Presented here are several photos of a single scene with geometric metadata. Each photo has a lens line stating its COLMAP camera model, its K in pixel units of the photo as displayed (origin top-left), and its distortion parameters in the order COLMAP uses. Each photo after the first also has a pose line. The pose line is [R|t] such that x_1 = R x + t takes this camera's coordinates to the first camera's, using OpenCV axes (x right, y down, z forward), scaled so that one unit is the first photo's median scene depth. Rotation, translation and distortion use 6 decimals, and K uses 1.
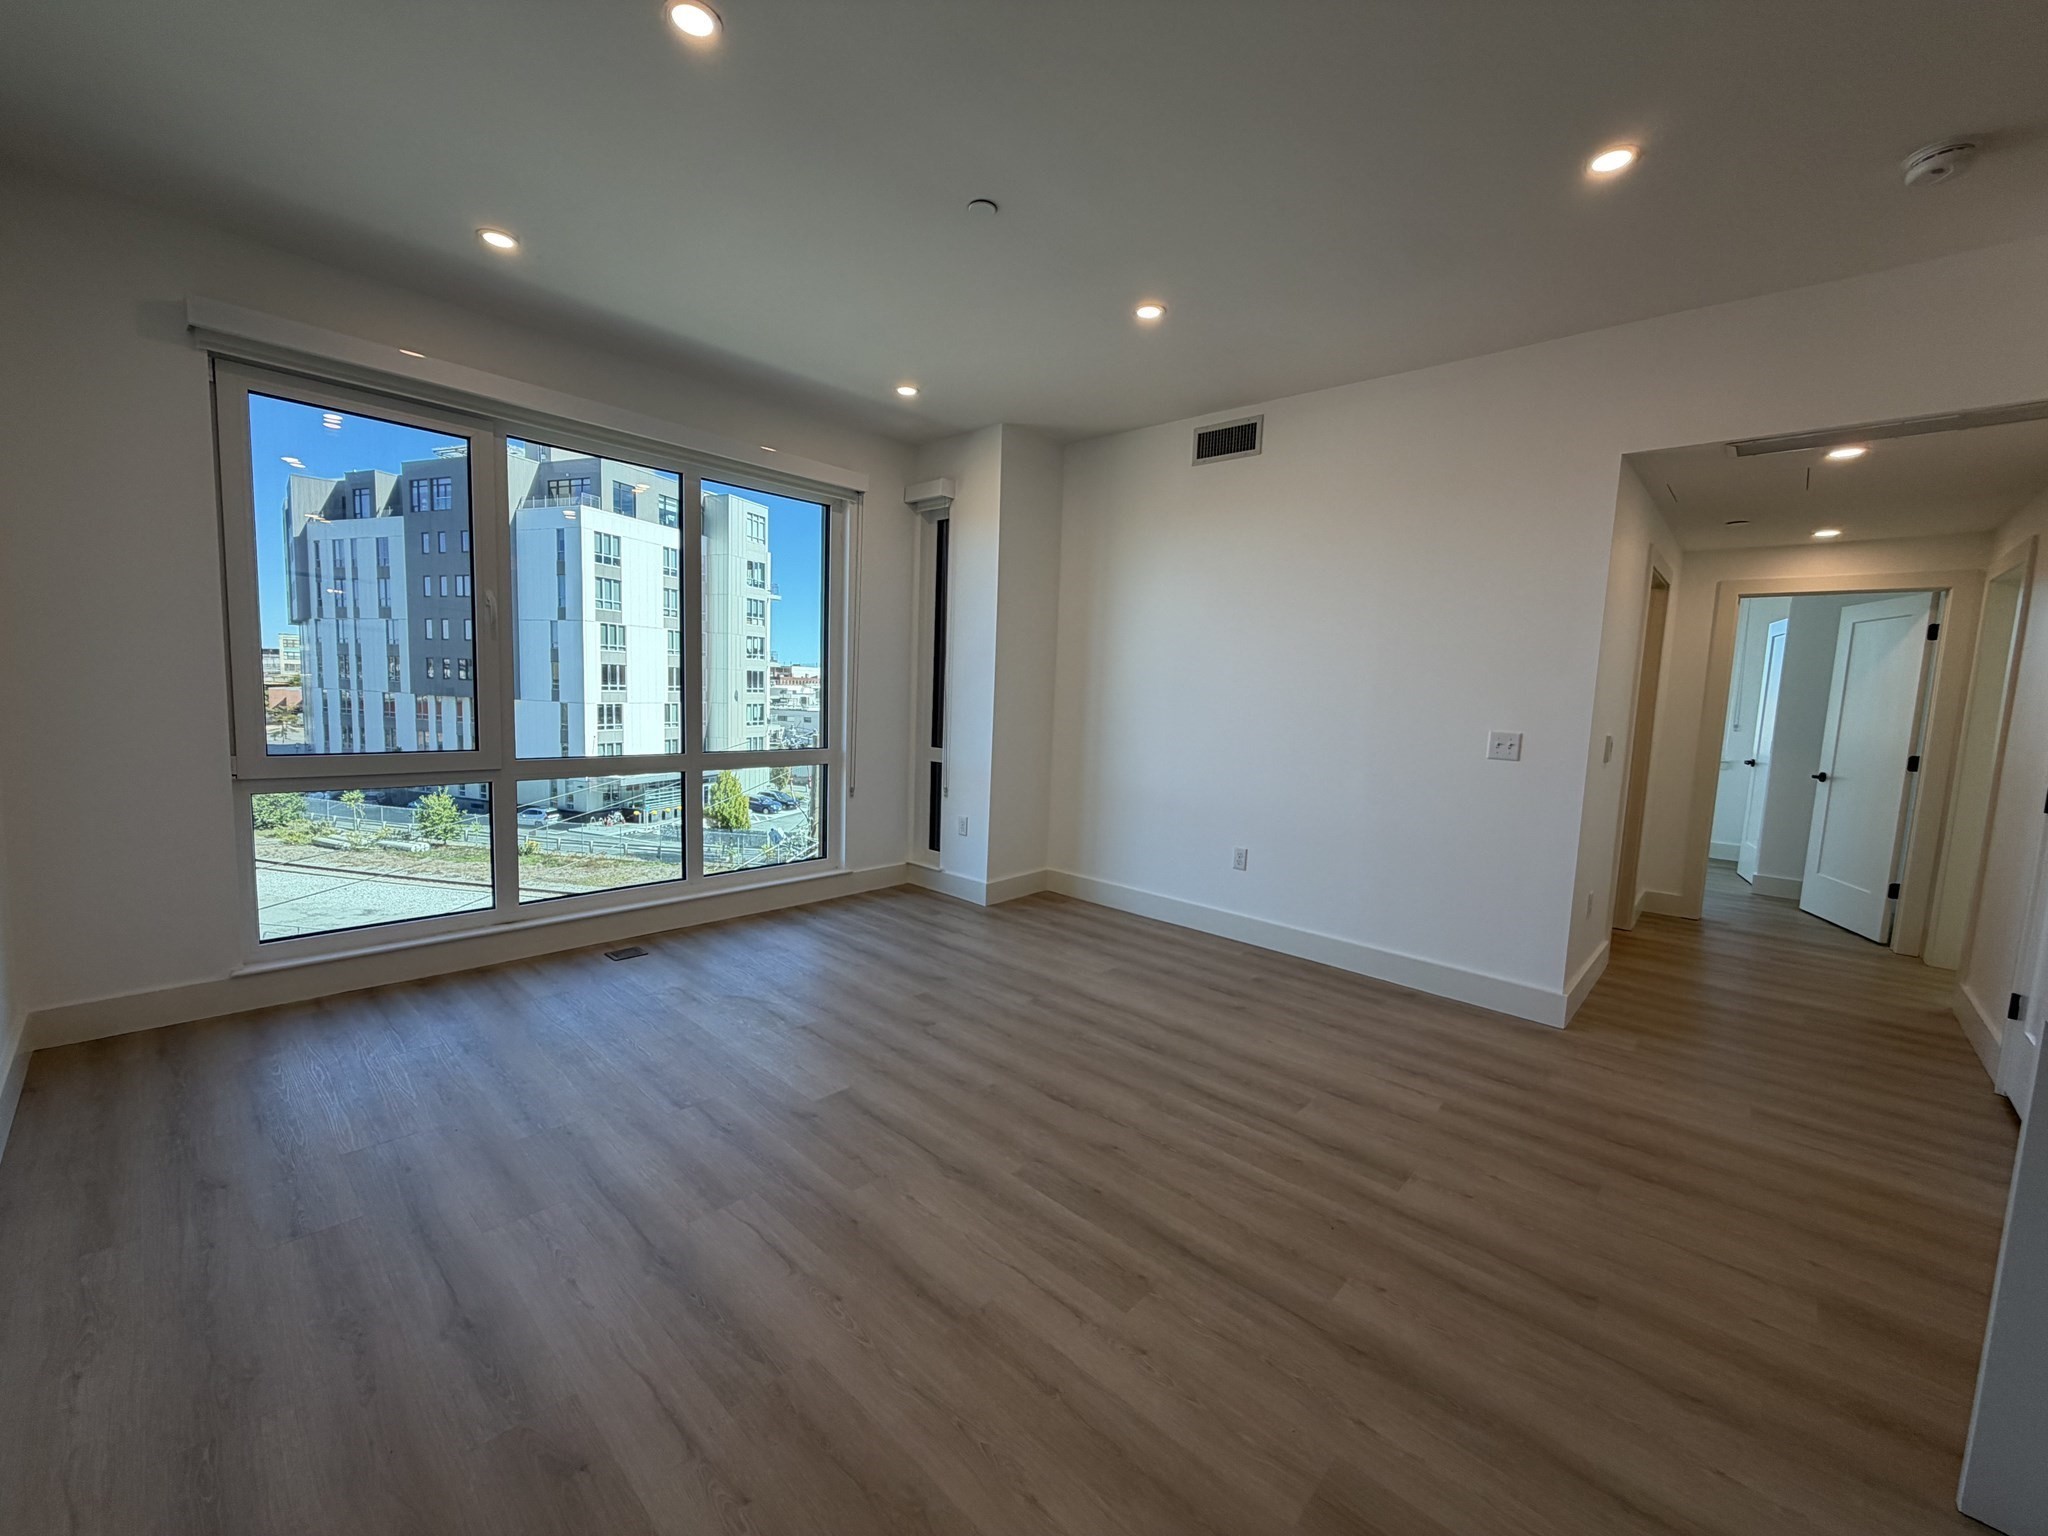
lens RADIAL K [[813.2, 0, 1013.1], [0, 813.2, 768.3], [0, 0, 1]] dist [0.000044, 0.000667]
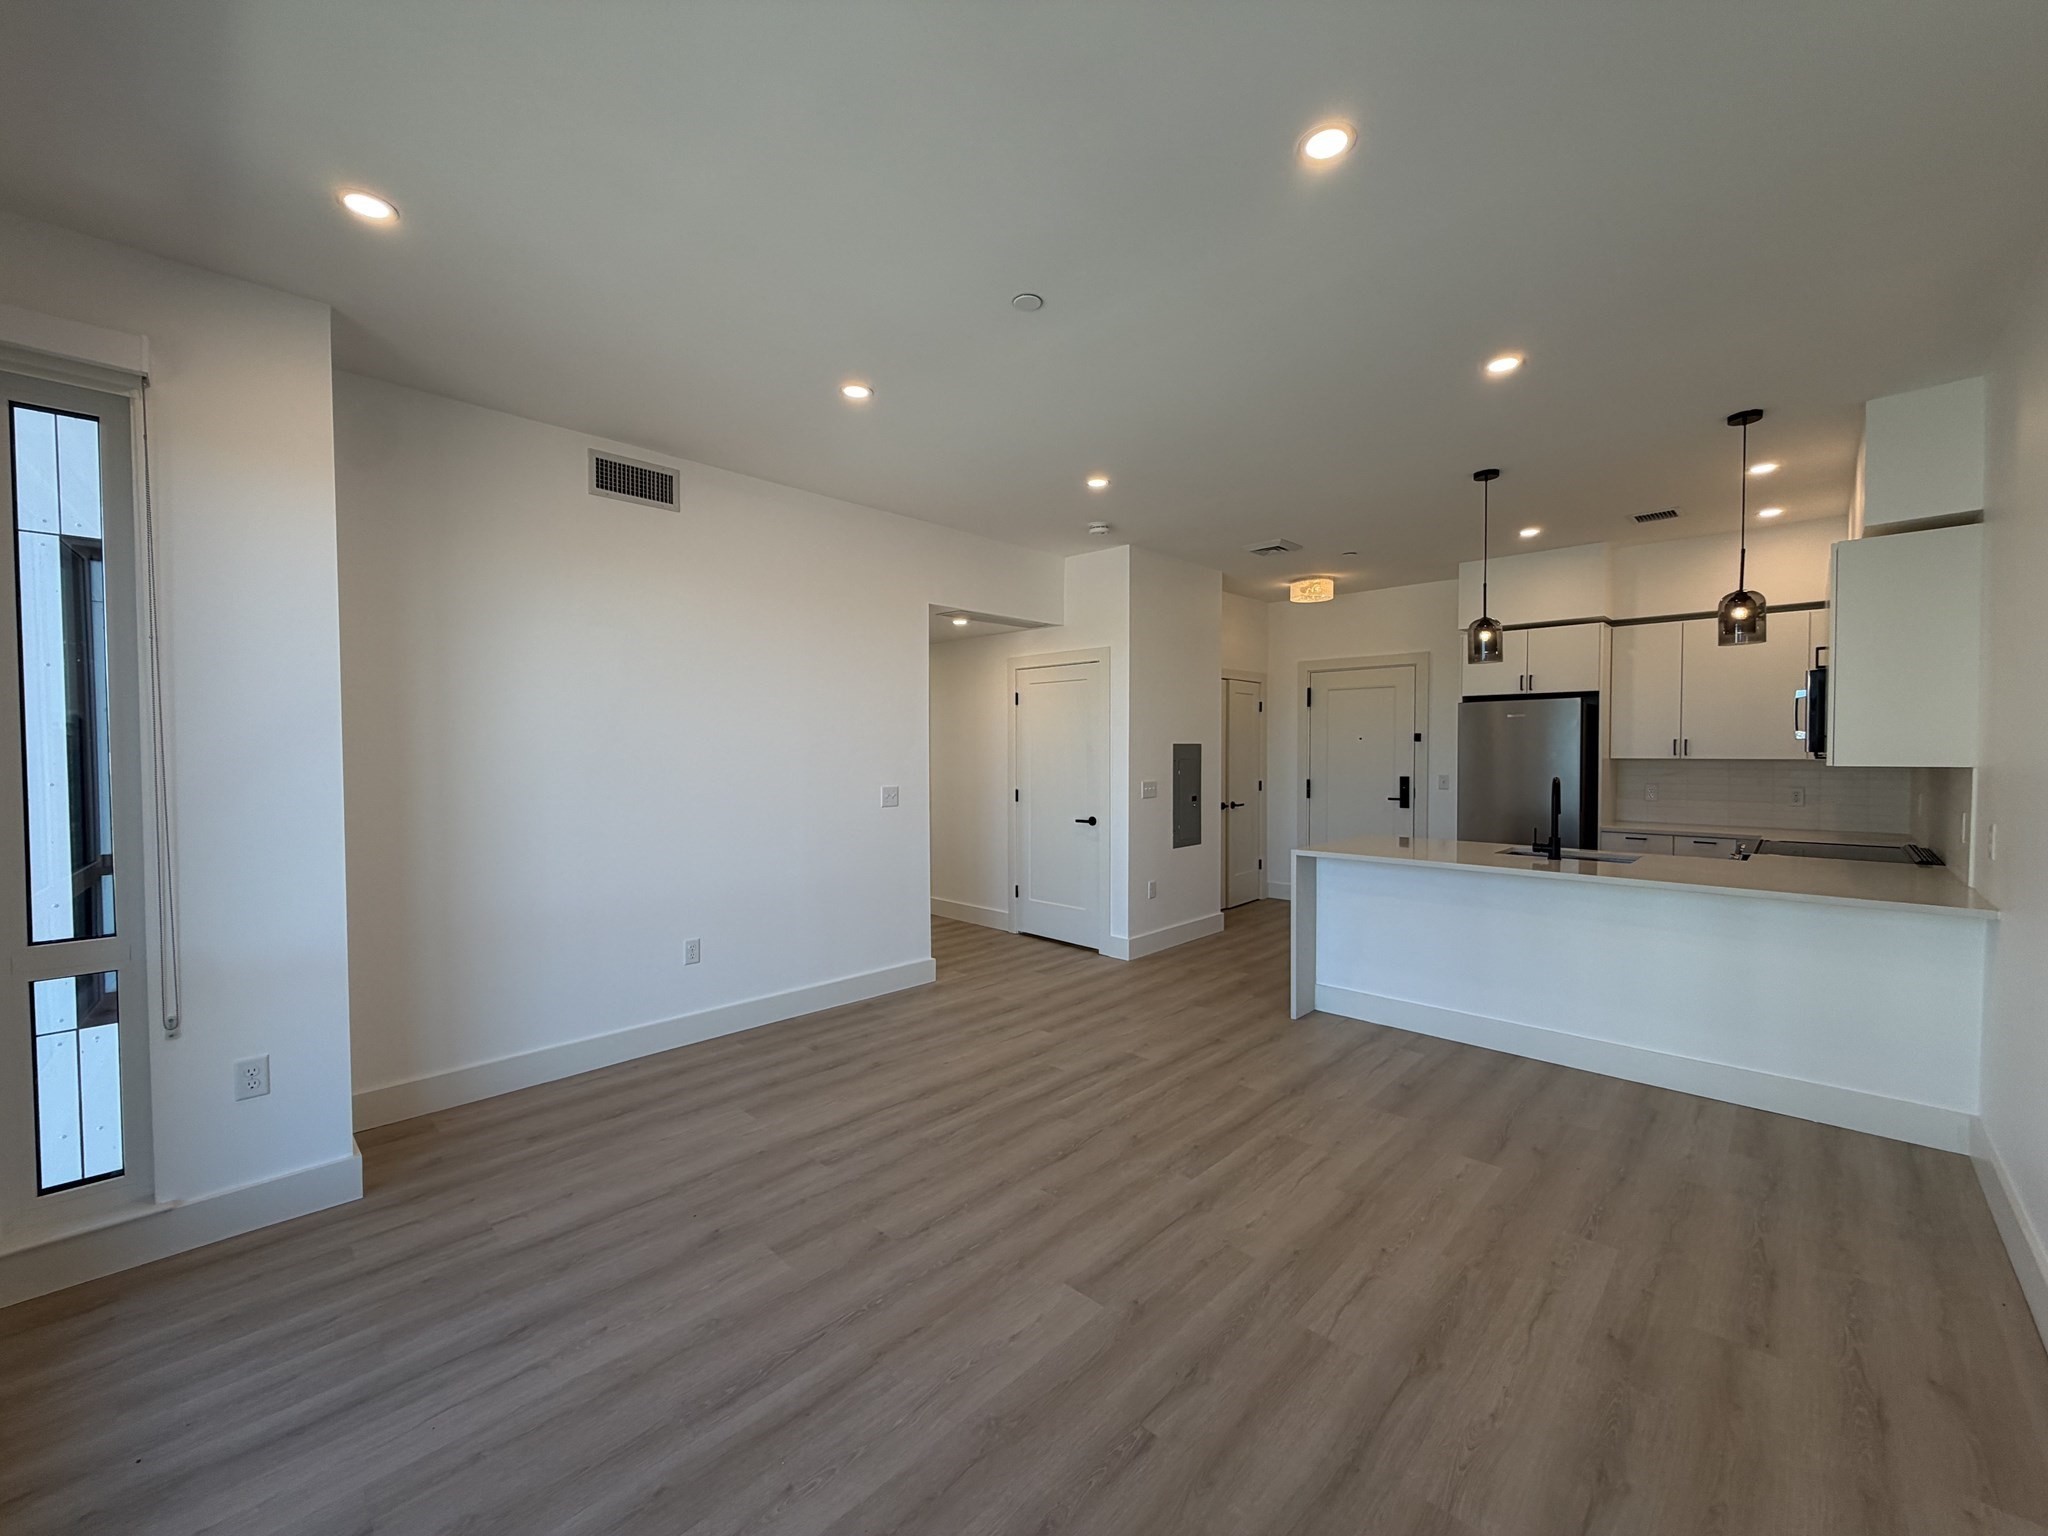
lens RADIAL K [[813.2, 0, 1023.5], [0, 813.2, 767.6], [0, 0, 1]] dist [0.000044, 0.000667]
pose [[0.019989, -0.061353, 0.997916, -0.738449], [0.106461, 0.992571, 0.058892, -0.129723], [-0.994116, 0.105062, 0.026372, 0.724717]]
